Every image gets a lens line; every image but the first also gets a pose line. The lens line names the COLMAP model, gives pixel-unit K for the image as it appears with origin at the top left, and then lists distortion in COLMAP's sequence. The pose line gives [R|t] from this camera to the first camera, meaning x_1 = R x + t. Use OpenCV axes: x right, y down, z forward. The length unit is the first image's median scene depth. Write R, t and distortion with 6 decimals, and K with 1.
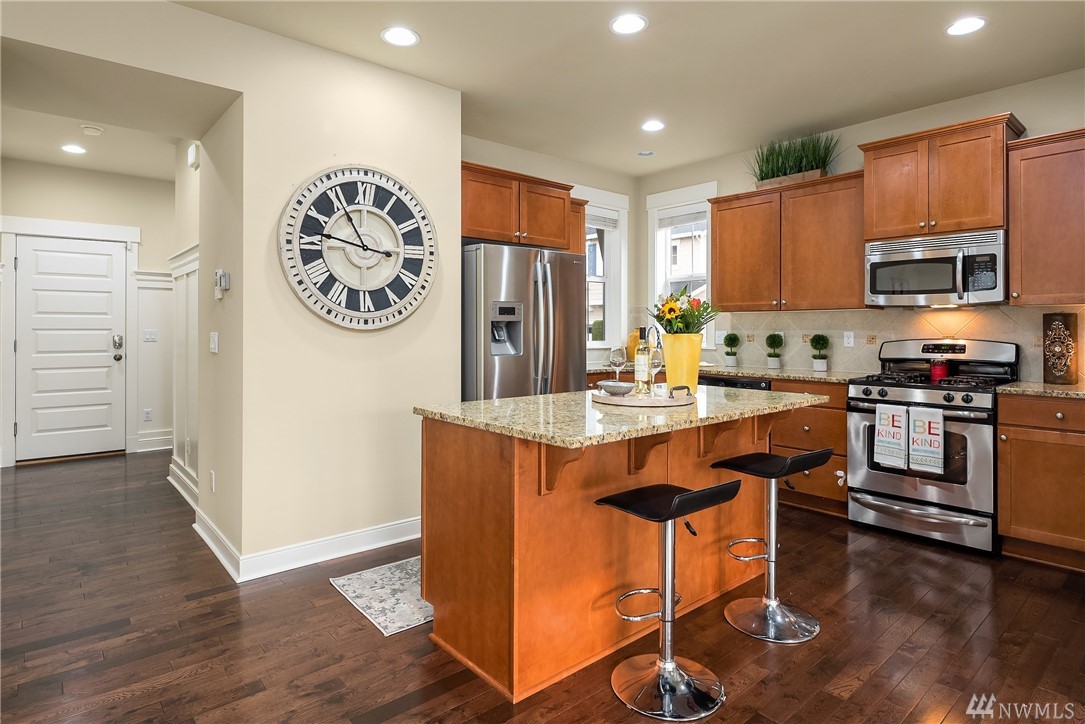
lens RADIAL K [[592.7, 0, 545.2], [0, 592.7, 327.5], [0, 0, 1]] dist [-0.000050, -0.006668]
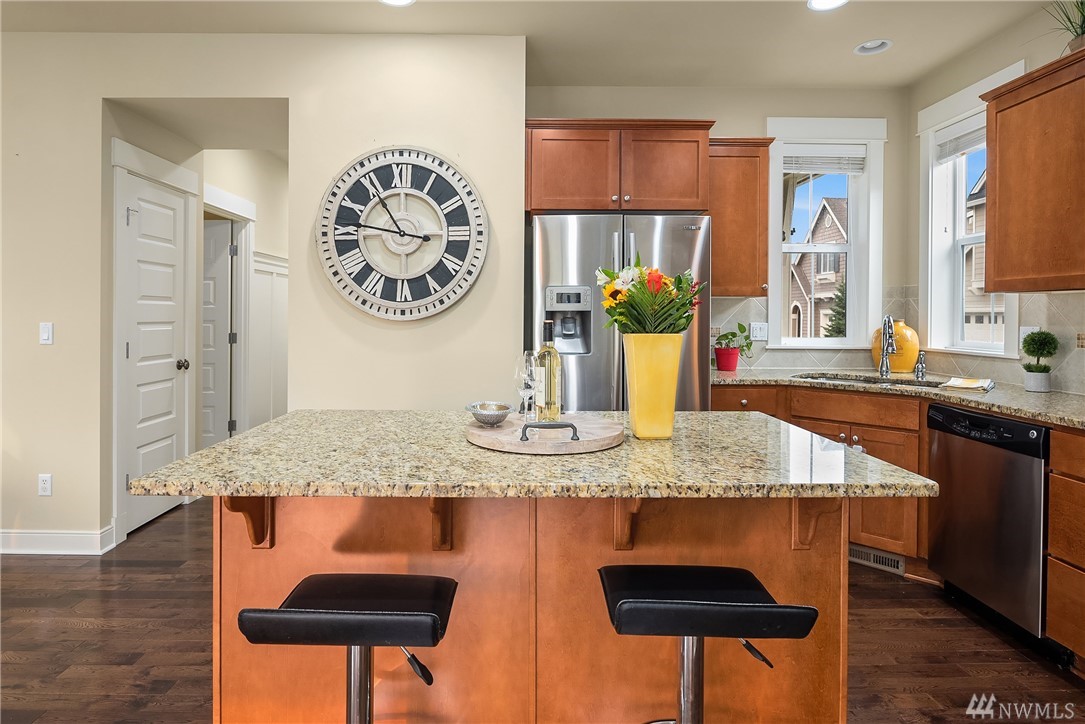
lens RADIAL K [[600.7, 0, 533.8], [0, 600.7, 318.9], [0, 0, 1]] dist [-0.003102, -0.001473]
pose [[0.760689, 0.006859, -0.649080, 0.464470], [-0.002284, 0.999966, 0.007891, -0.007110], [0.649112, -0.004520, 0.760679, 0.404303]]
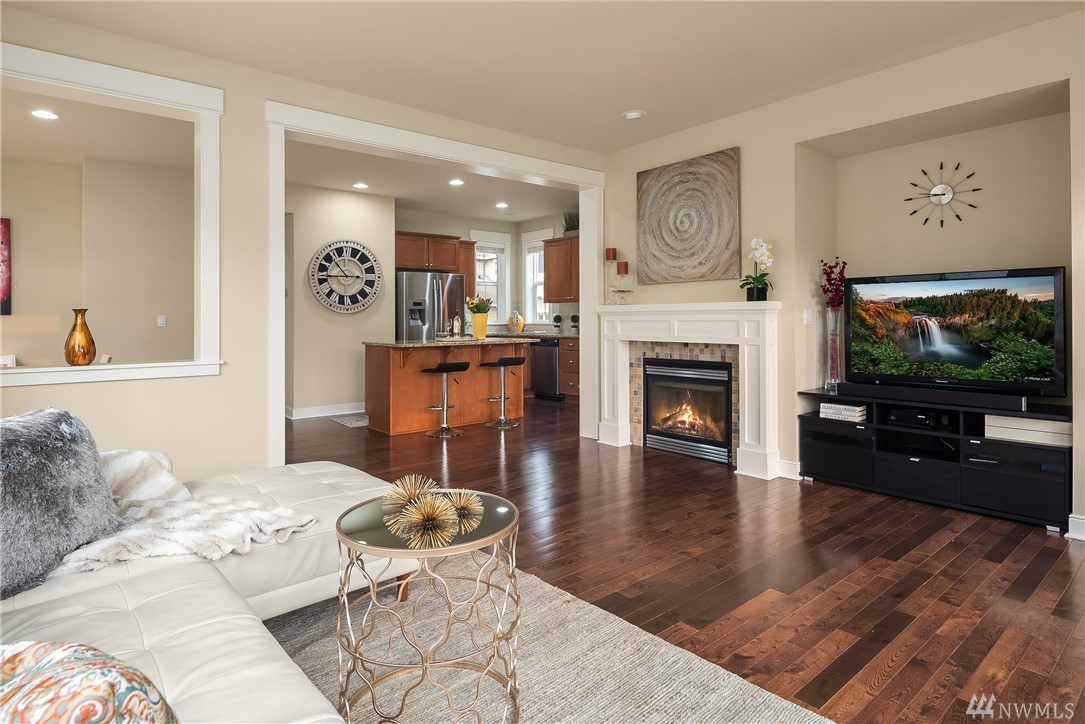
lens RADIAL K [[632.8, 0, 562.1], [0, 632.8, 312.9], [0, 0, 1]] dist [-0.000891, -0.000718]
pose [[0.999844, -0.008125, -0.015694, 0.523639], [0.008023, 0.999946, -0.006584, 0.023561], [0.015747, 0.006457, 0.999855, -1.317768]]
